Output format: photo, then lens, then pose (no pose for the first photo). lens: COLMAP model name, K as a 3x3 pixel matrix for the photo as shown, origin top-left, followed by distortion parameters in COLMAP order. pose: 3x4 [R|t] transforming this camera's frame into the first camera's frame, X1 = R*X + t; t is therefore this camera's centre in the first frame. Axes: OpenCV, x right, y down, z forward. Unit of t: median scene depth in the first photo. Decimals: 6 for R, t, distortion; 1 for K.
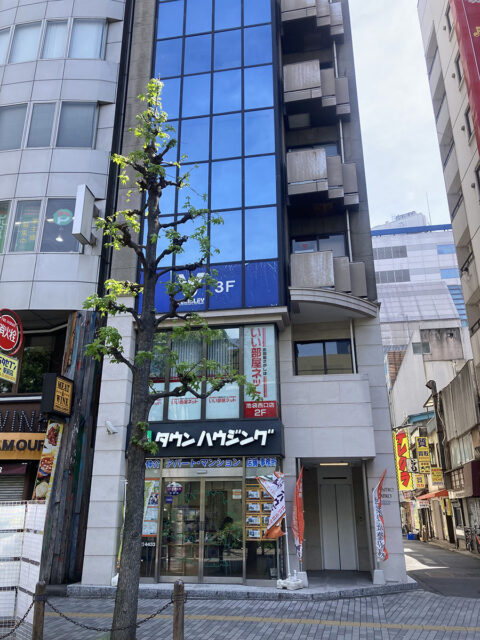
lens RADIAL K [[525.6, 0, 240.0], [0, 525.6, 320.0], [0, 0, 1]] dist [-0.001968, -0.002709]
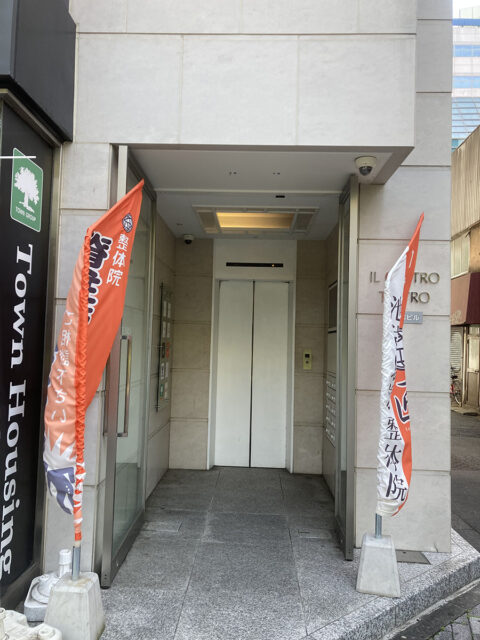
lens RADIAL K [[525.6, 0, 240.0], [0, 525.6, 320.0], [0, 0, 1]] dist [-0.001968, -0.002709]
pose [[0.989676, 0.033805, 0.139276, 0.115554], [-0.074741, 0.950913, 0.300298, 0.223313], [-0.122288, -0.307607, 0.943622, 0.611279]]
